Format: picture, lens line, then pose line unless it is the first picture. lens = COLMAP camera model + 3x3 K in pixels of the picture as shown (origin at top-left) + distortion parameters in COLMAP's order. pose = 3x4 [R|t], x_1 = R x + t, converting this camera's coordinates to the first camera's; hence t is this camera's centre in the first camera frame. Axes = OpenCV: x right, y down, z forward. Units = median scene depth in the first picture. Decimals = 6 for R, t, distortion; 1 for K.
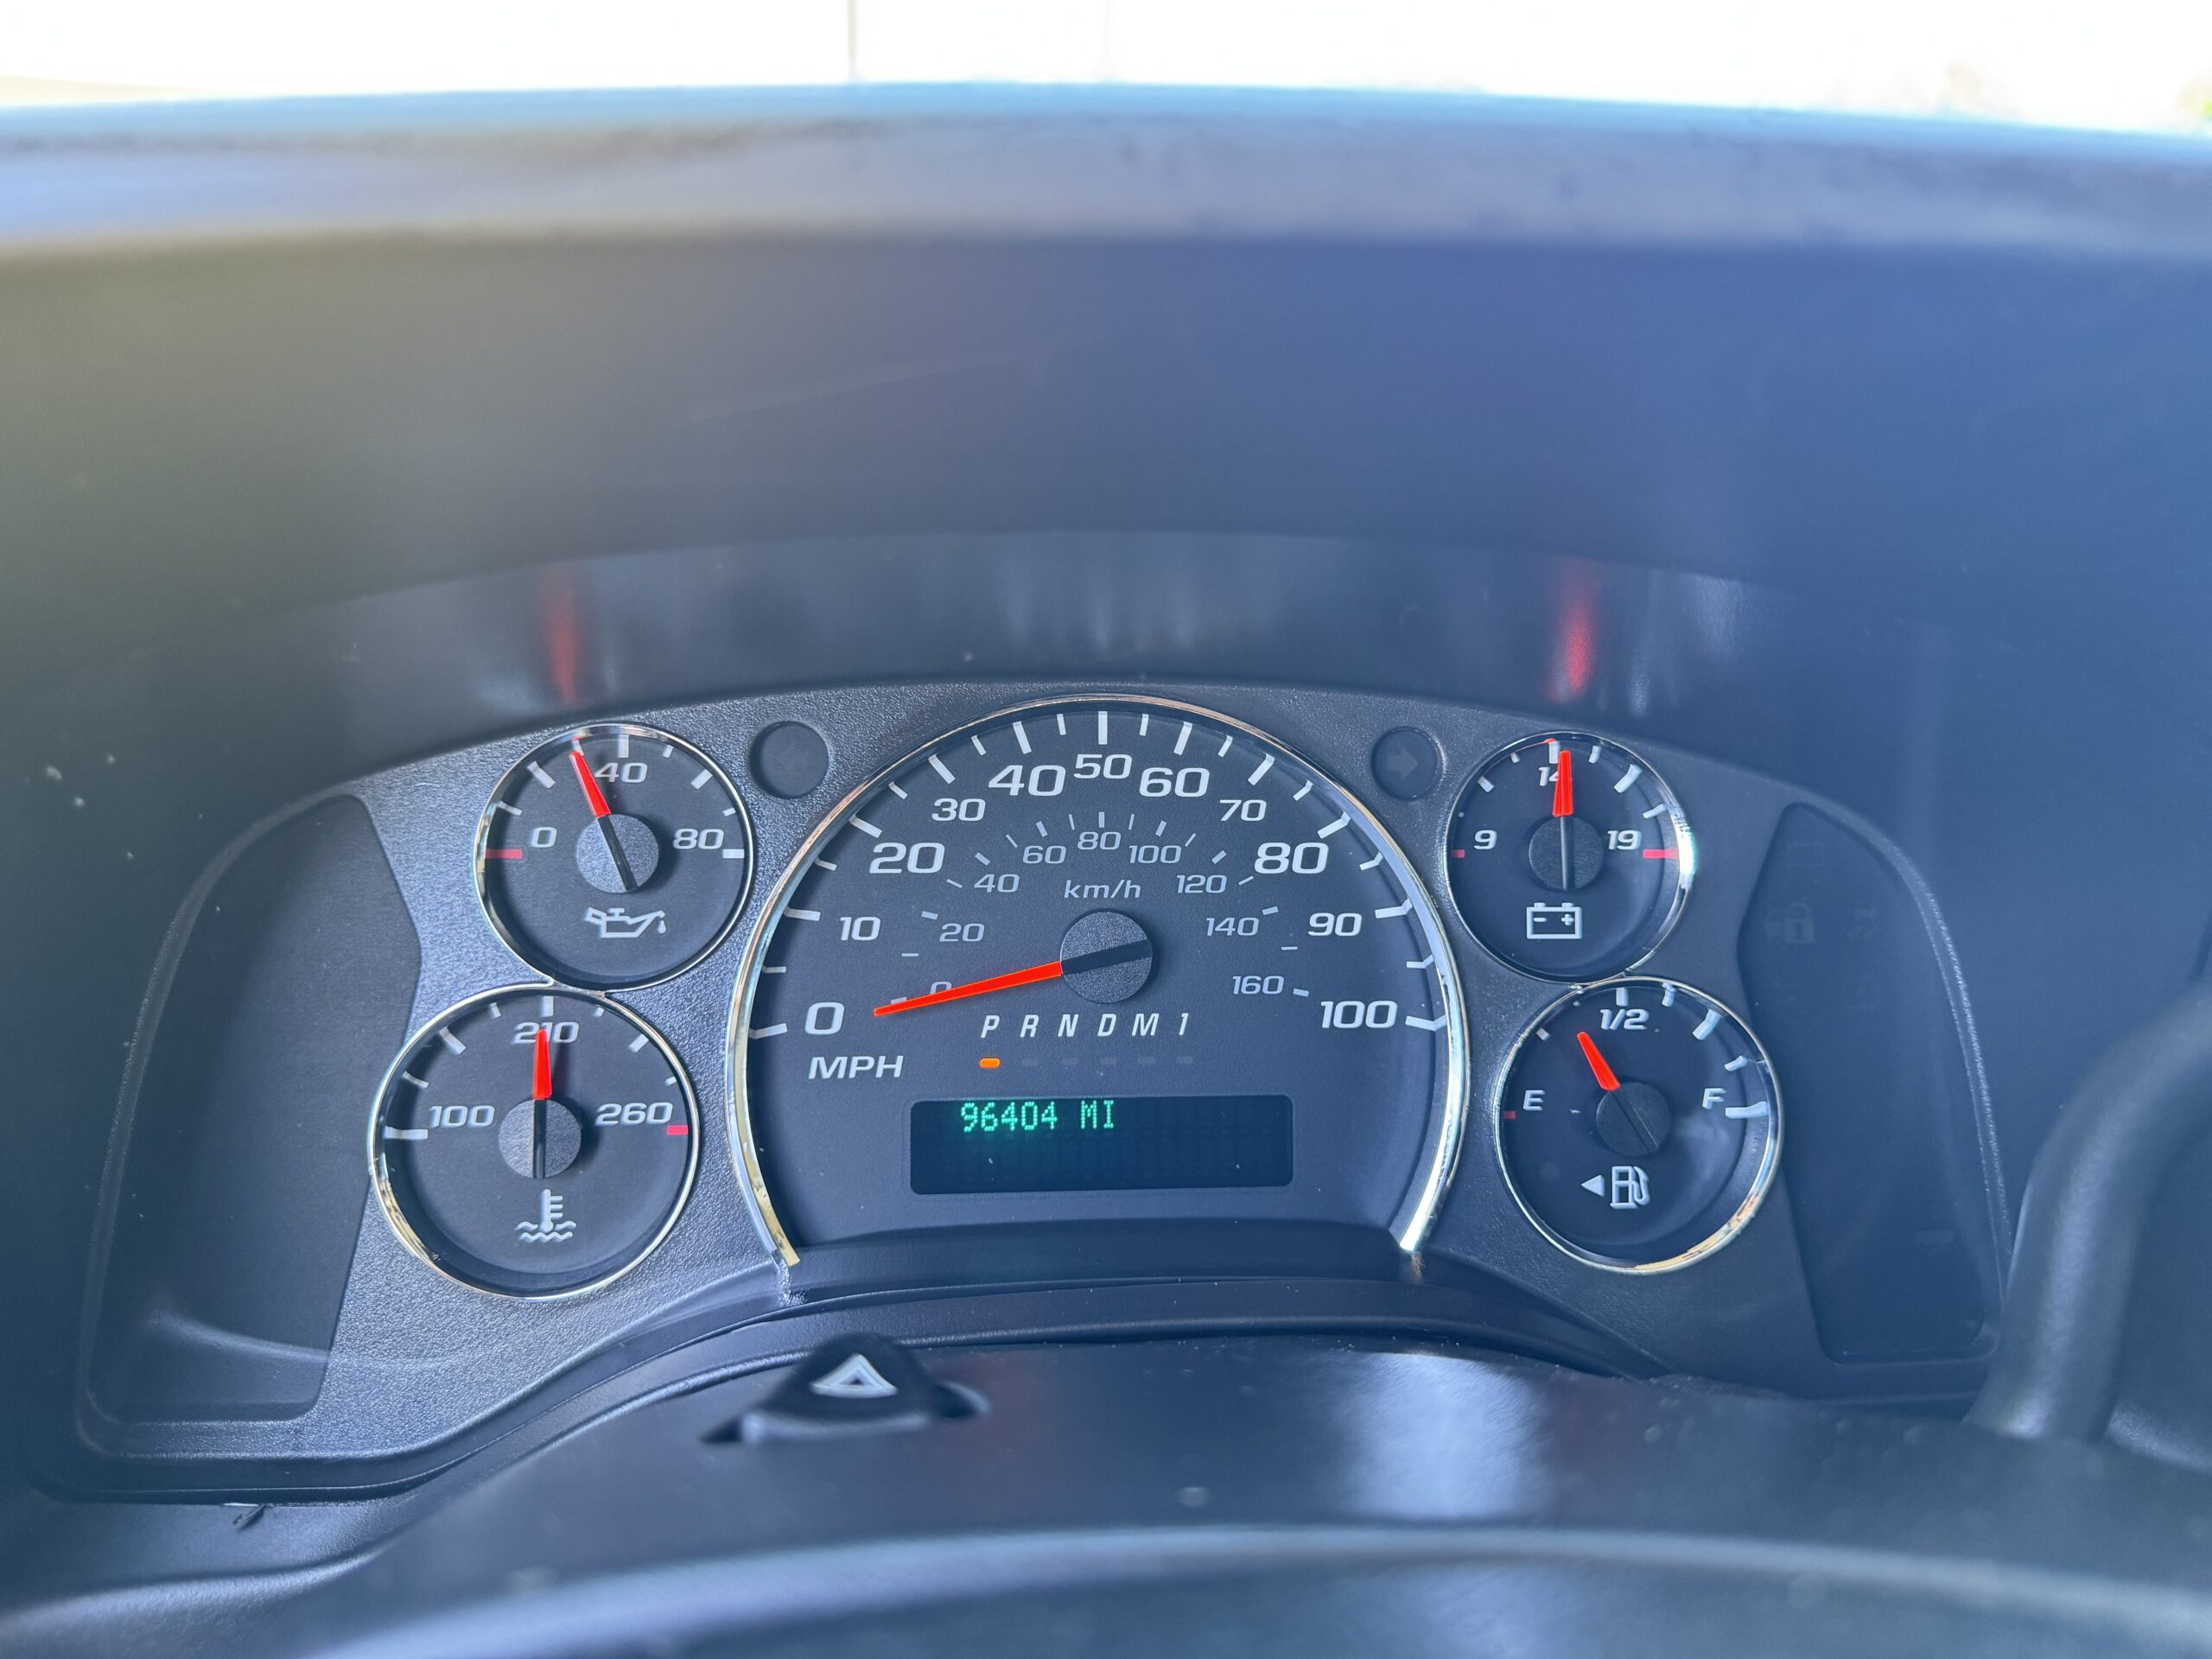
lens RADIAL K [[1571.9, 0, 1105.3], [0, 1571.9, 828.5], [0, 0, 1]] dist [0.000397, -0.009248]
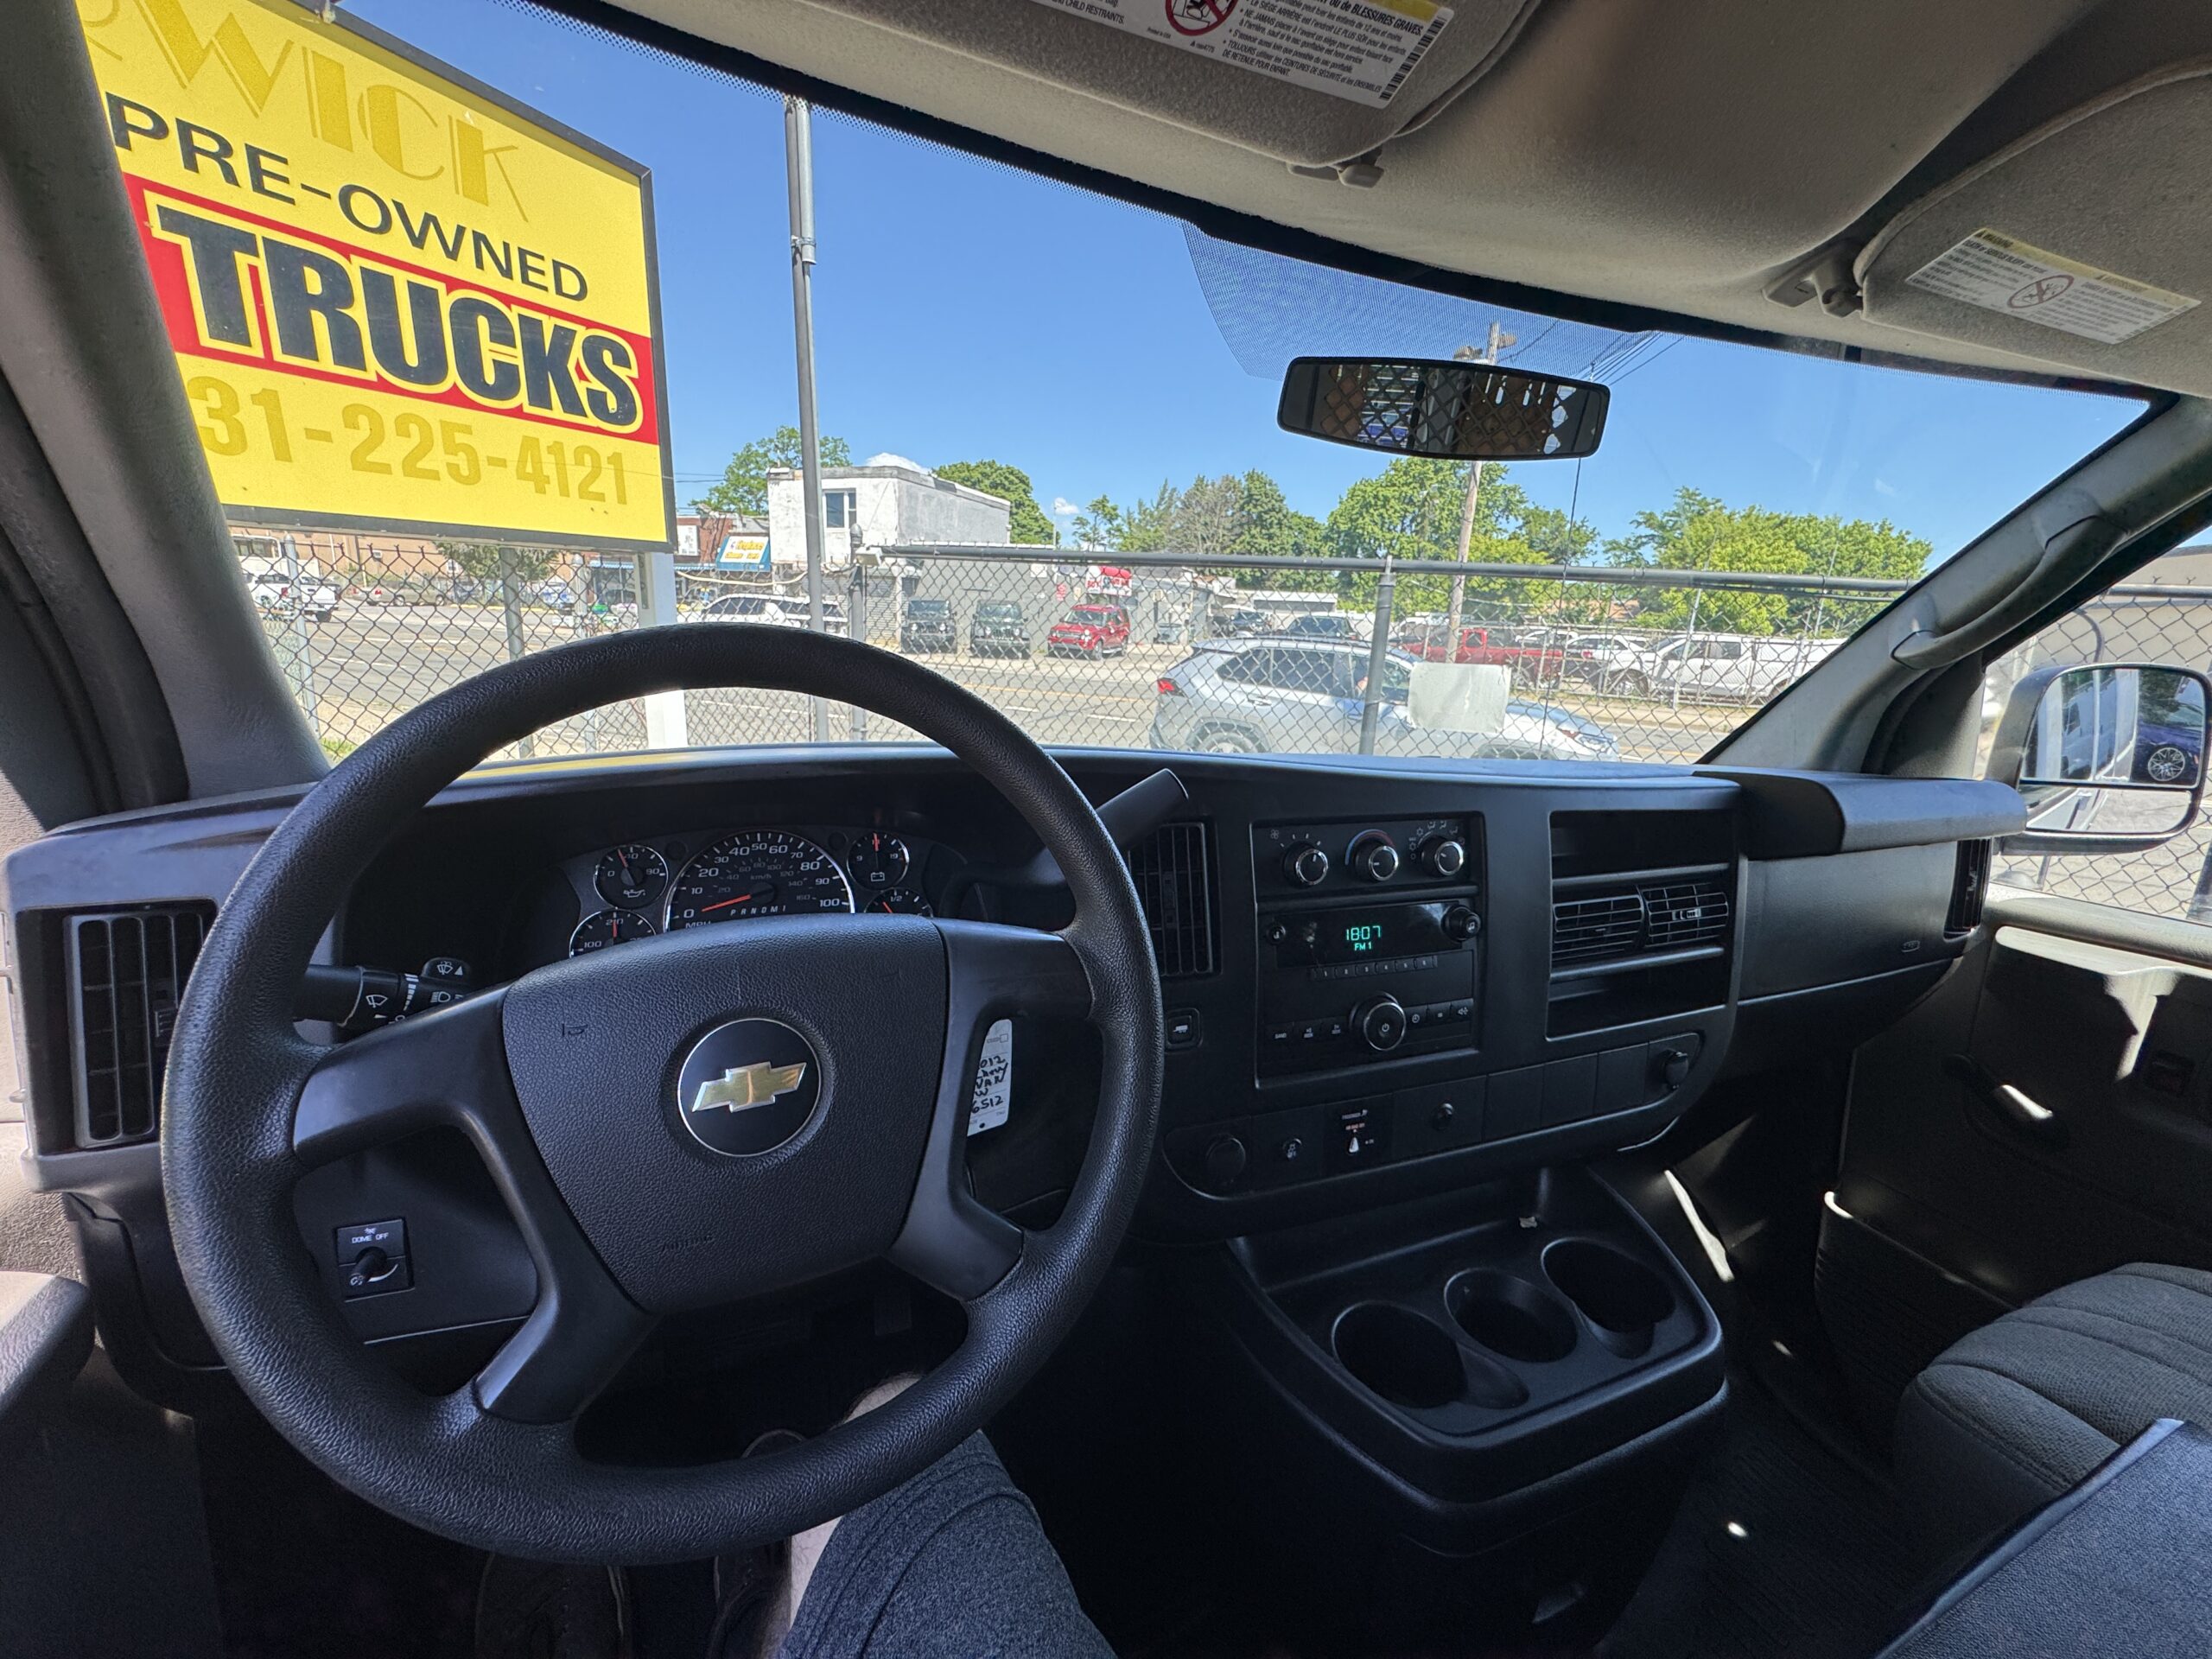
lens RADIAL K [[891.8, 0, 1099.5], [0, 891.8, 814.2], [0, 0, 1]] dist [0.001836, 0.000201]
pose [[0.960833, -0.055505, 0.271514, 0.223415], [0.071155, 0.996303, -0.048132, 0.050791], [-0.267839, 0.065567, 0.961230, -1.476319]]
